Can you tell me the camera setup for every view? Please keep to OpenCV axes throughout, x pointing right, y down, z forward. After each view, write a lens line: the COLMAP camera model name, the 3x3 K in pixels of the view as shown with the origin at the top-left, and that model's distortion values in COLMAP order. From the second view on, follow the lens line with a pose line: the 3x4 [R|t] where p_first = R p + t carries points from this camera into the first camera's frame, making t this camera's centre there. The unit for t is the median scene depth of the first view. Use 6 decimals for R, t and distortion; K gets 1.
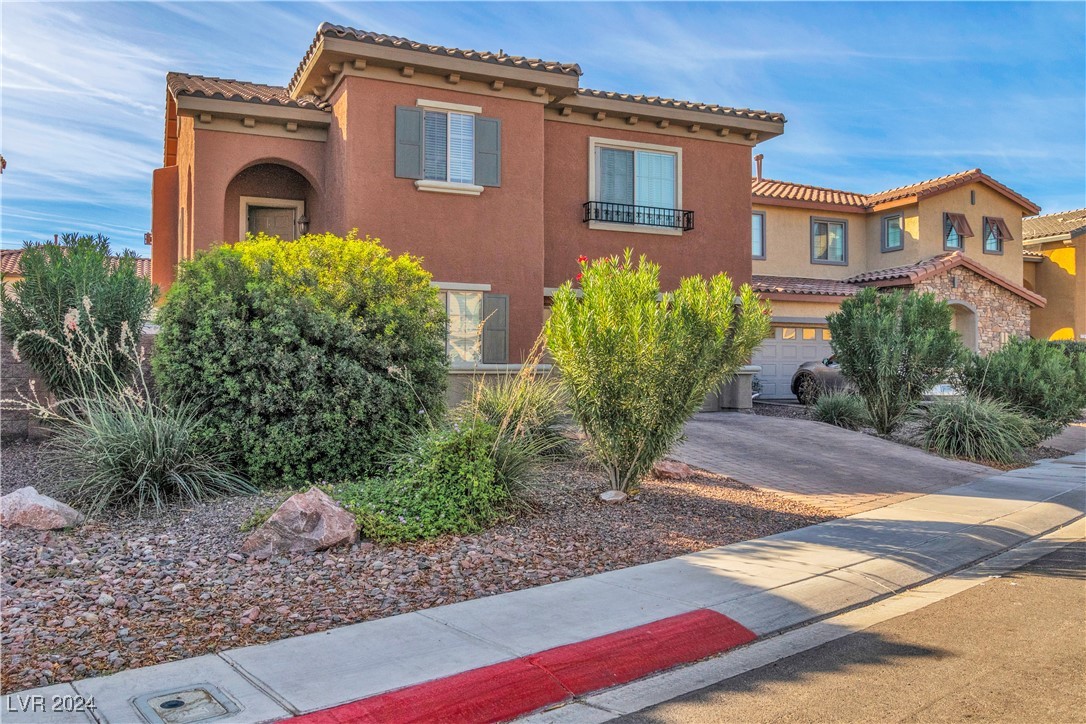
lens RADIAL K [[880.1, 0, 546.0], [0, 880.1, 364.9], [0, 0, 1]] dist [0.001202, 0.006974]
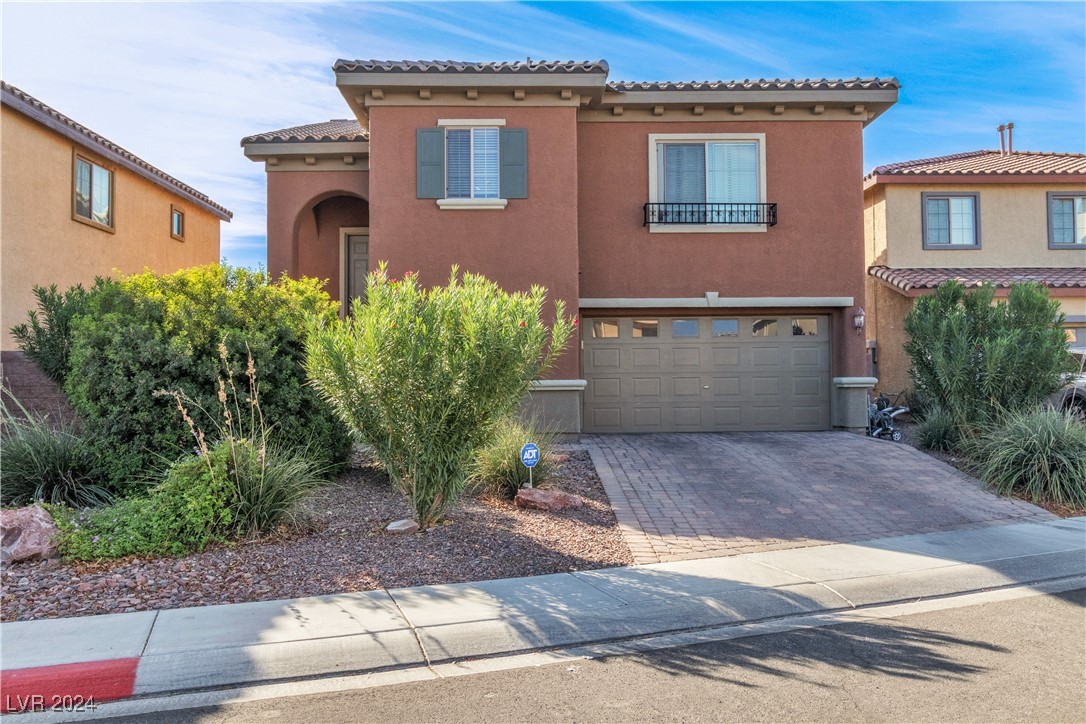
lens RADIAL K [[880.1, 0, 543.4], [0, 880.1, 361.0], [0, 0, 1]] dist [0.001202, 0.006974]
pose [[0.920524, -0.020708, -0.390138, 0.331156], [0.013810, 0.999695, -0.020480, -0.002312], [0.390443, 0.013465, 0.920529, 0.112666]]
